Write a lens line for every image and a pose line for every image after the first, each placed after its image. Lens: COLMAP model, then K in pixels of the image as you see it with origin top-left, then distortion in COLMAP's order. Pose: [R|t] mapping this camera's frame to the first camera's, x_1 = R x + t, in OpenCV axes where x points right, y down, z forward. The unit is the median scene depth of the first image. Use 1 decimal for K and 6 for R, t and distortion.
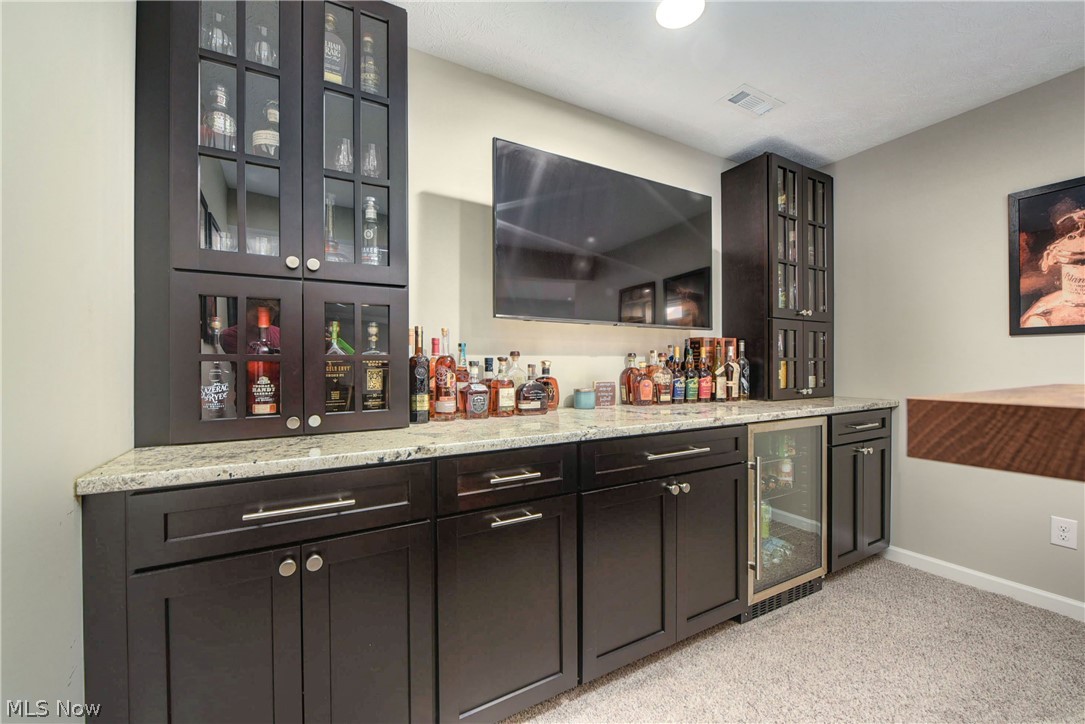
lens RADIAL K [[432.6, 0, 540.1], [0, 432.6, 367.3], [0, 0, 1]] dist [-0.013285, 0.000240]
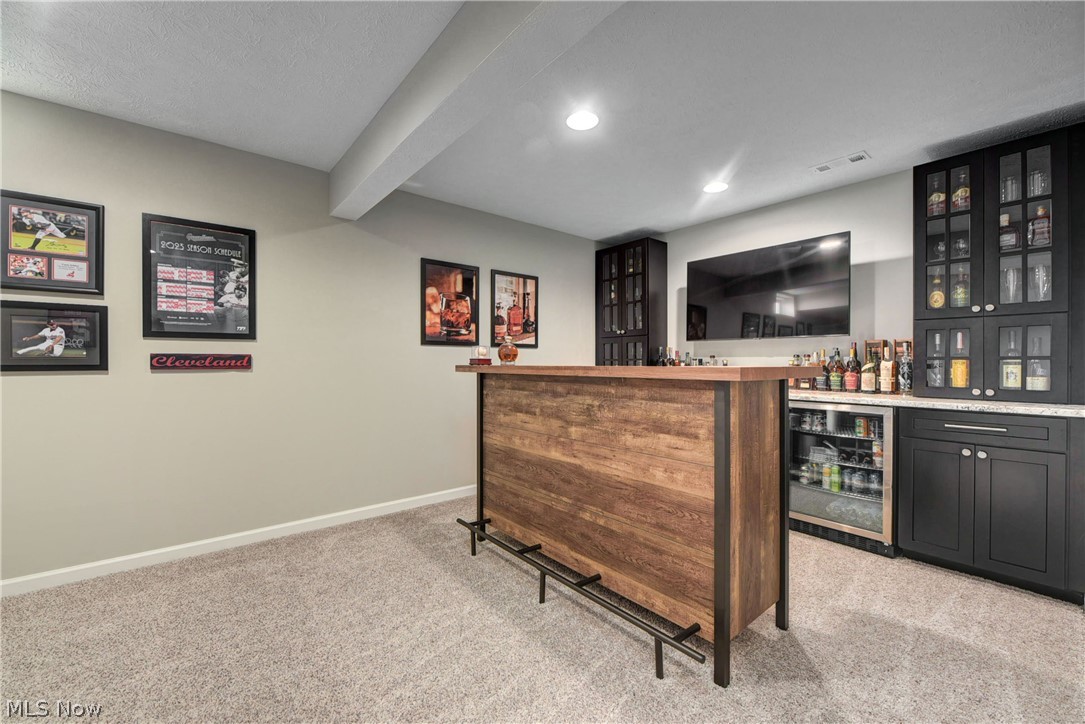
lens RADIAL K [[432.6, 0, 542.1], [0, 432.6, 359.0], [0, 0, 1]] dist [-0.013285, 0.000240]
pose [[0.181185, -0.002724, -0.983445, 1.474698], [-0.000859, 0.999995, -0.002928, -0.011991], [0.983449, 0.001375, 0.181182, -0.120821]]
